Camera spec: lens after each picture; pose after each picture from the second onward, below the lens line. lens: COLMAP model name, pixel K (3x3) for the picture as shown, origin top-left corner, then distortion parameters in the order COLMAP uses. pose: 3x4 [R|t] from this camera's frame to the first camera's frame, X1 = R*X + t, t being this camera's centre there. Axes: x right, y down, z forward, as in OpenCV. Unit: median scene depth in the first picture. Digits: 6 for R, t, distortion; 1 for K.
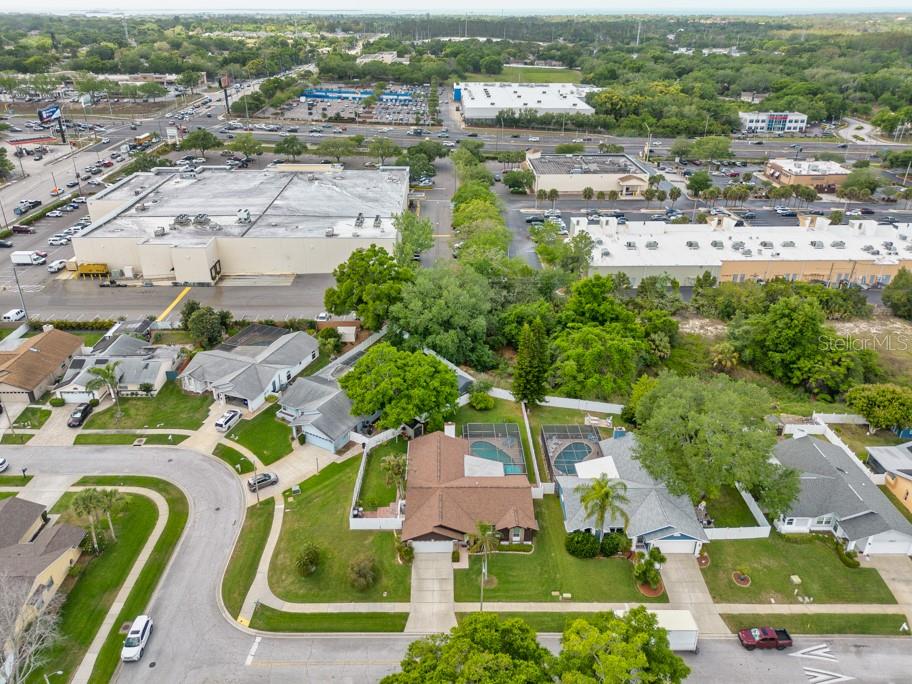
lens RADIAL K [[652.1, 0, 453.1], [0, 652.1, 341.3], [0, 0, 1]] dist [0.080808, -0.081533]
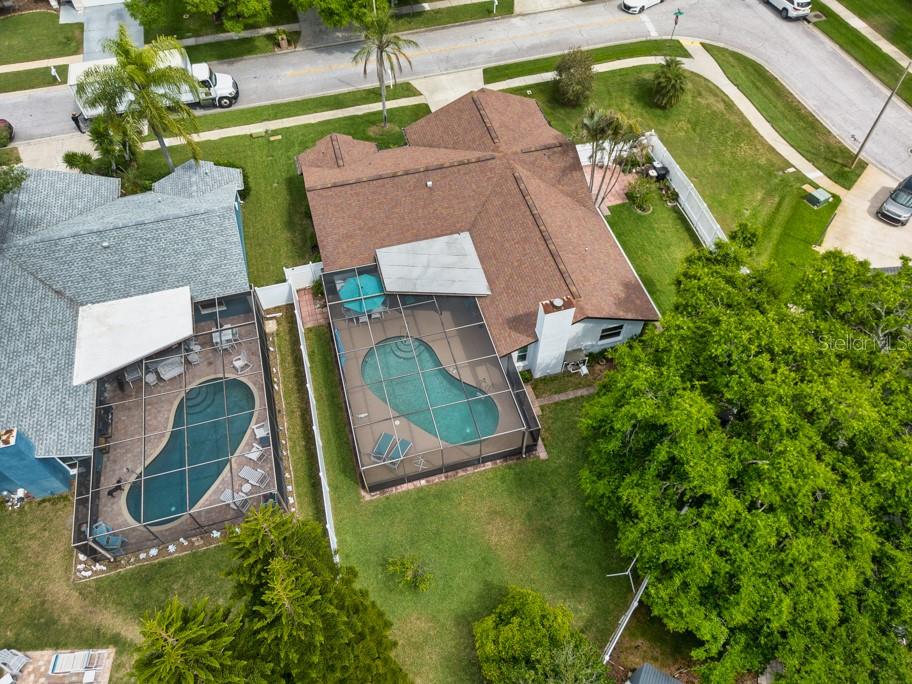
lens RADIAL K [[652.1, 0, 453.1], [0, 652.1, 341.3], [0, 0, 1]] dist [0.080808, -0.081533]
pose [[-0.968142, 0.204583, -0.144384, 0.115183], [-0.111095, 0.165814, 0.979879, -0.215074], [0.224408, 0.964703, -0.137803, 1.241777]]
